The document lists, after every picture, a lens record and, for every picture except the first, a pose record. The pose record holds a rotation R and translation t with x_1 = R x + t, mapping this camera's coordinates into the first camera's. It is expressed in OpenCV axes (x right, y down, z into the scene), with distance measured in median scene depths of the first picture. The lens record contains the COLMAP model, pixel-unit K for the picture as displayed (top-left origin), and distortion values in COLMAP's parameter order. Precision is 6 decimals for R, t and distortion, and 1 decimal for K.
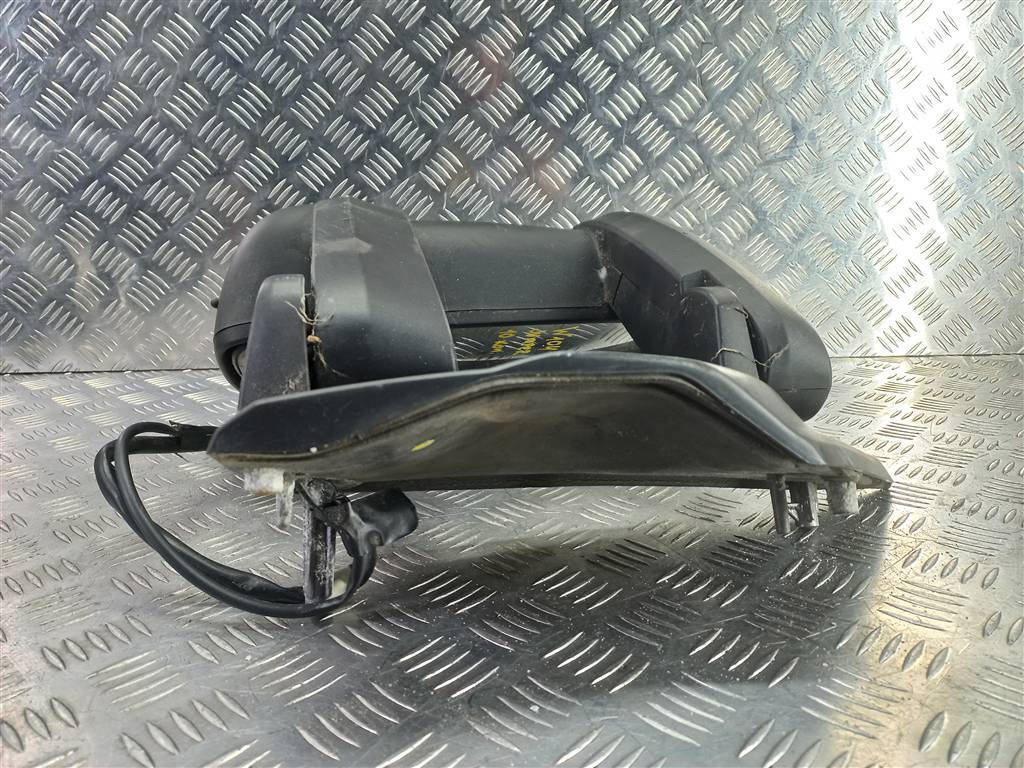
lens RADIAL K [[743.1, 0, 512.0], [0, 743.1, 384.0], [0, 0, 1]] dist [0.021693, 0.010900]
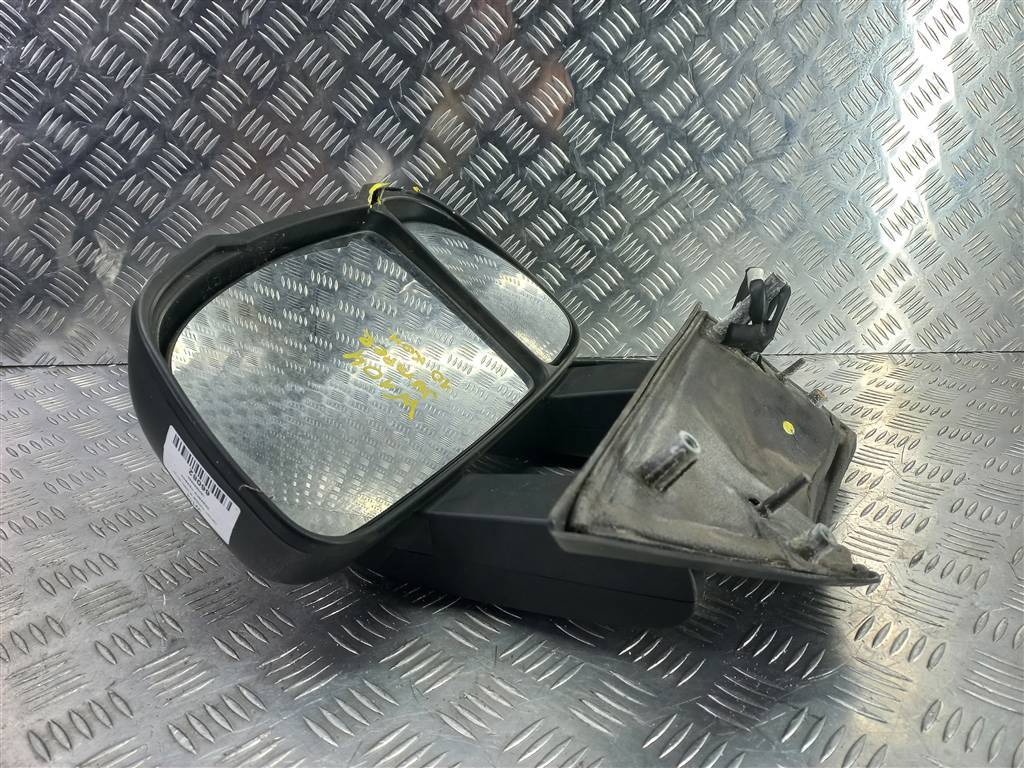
lens RADIAL K [[740.8, 0, 513.0], [0, 740.8, 384.2], [0, 0, 1]] dist [0.029085, 0.006006]
pose [[0.999963, 0.006807, 0.005197, 0.018527], [-0.007314, 0.994469, 0.104776, -0.107783], [-0.004455, -0.104810, 0.994482, 0.001184]]
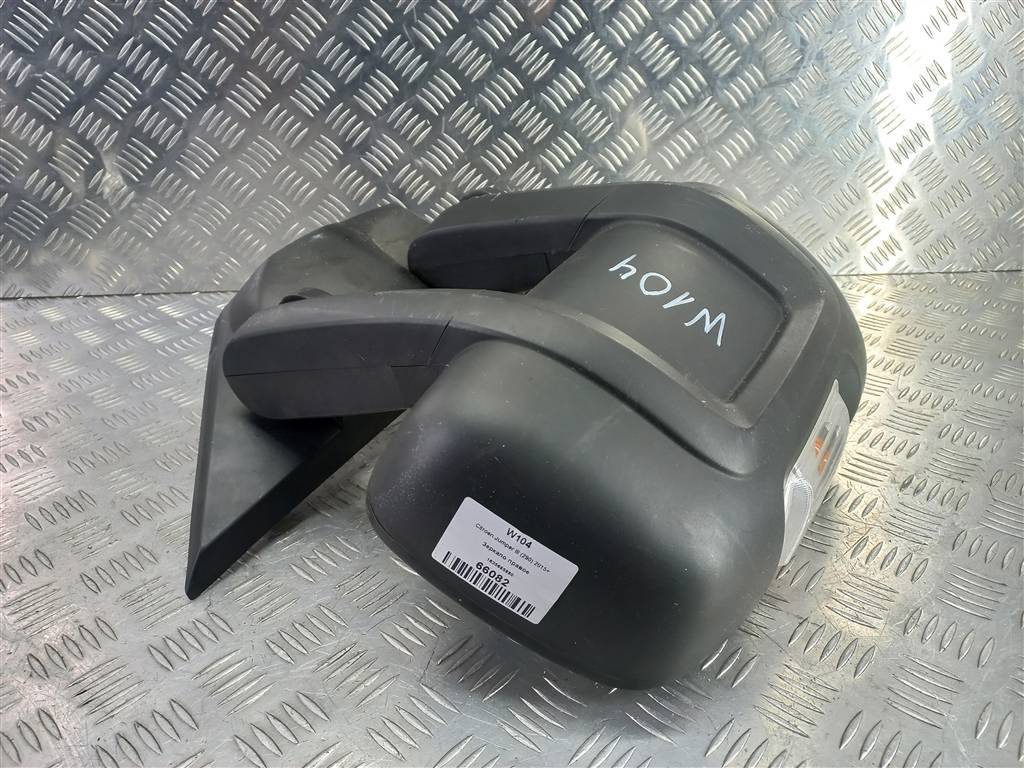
lens RADIAL K [[750.4, 0, 512.7], [0, 750.4, 383.1], [0, 0, 1]] dist [-0.008998, 0.042770]
pose [[0.999775, -0.006588, 0.020165, -0.021582], [0.001501, 0.970139, 0.242543, -0.160129], [-0.021161, -0.242459, 0.969931, -0.044179]]
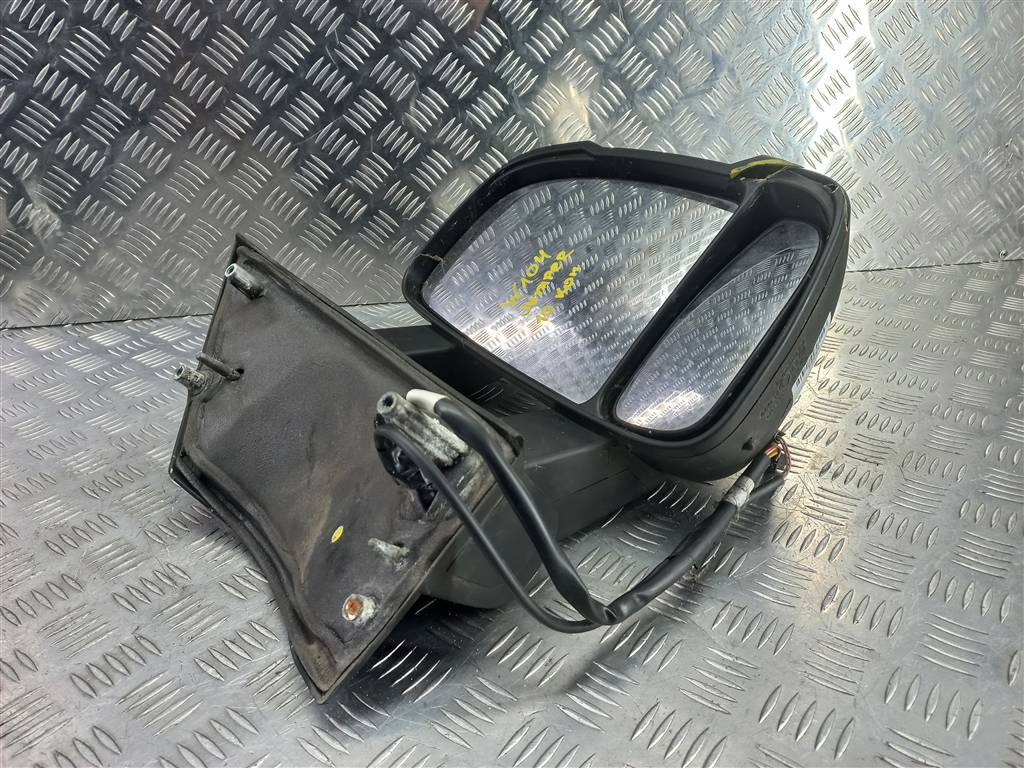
lens RADIAL K [[745.3, 0, 513.7], [0, 745.3, 384.4], [0, 0, 1]] dist [0.002338, 0.035101]
pose [[0.995733, -0.053930, 0.074885, 0.007213], [0.036318, 0.974995, 0.219240, -0.149134], [-0.084836, -0.215584, 0.972793, -0.056831]]
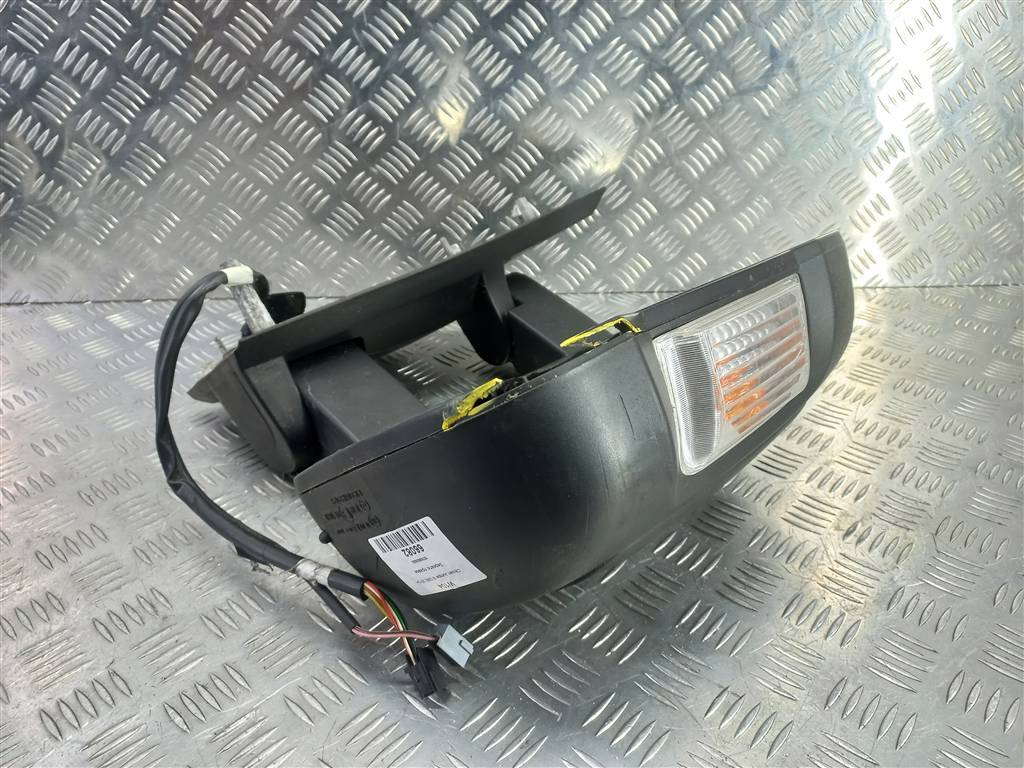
lens RADIAL K [[750.4, 0, 512.7], [0, 750.4, 383.1], [0, 0, 1]] dist [-0.008998, 0.042770]
pose [[0.999879, 0.003962, 0.015050, 0.043413], [-0.007975, 0.960875, 0.276868, -0.210568], [-0.013364, -0.276955, 0.960790, -0.003993]]
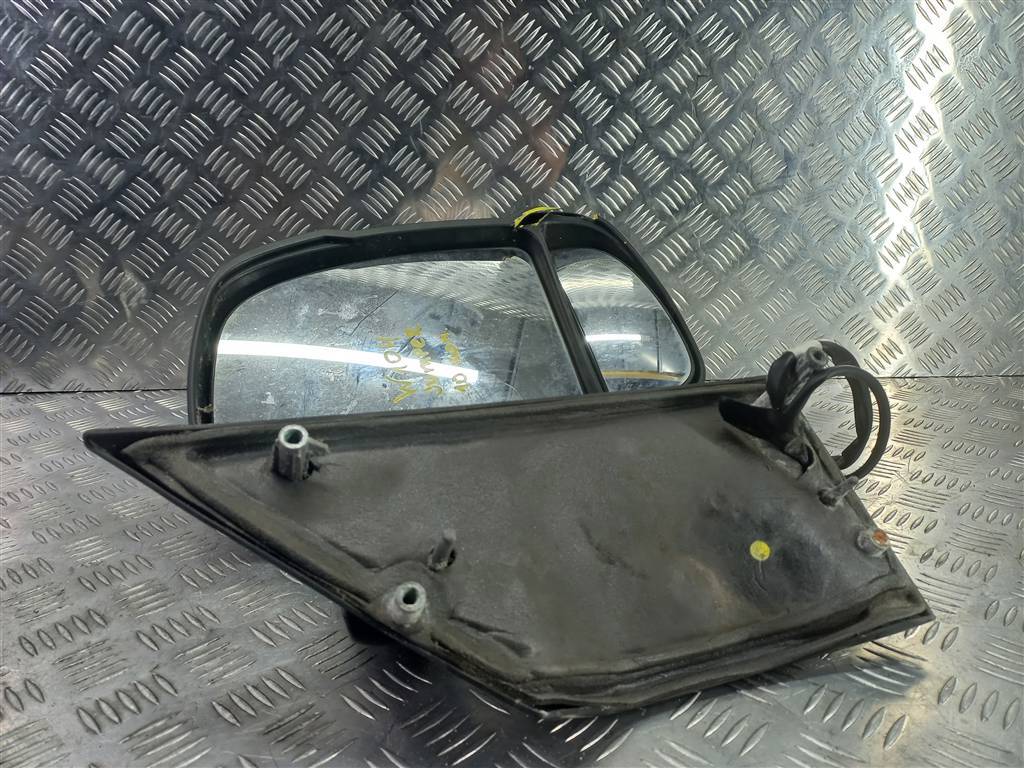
lens RADIAL K [[740.8, 0, 513.0], [0, 740.8, 384.2], [0, 0, 1]] dist [0.029085, 0.006006]
pose [[0.999988, 0.003785, 0.003144, 0.000544], [-0.003899, 0.999306, 0.037041, -0.070917], [-0.003002, -0.037053, 0.999309, -0.032241]]
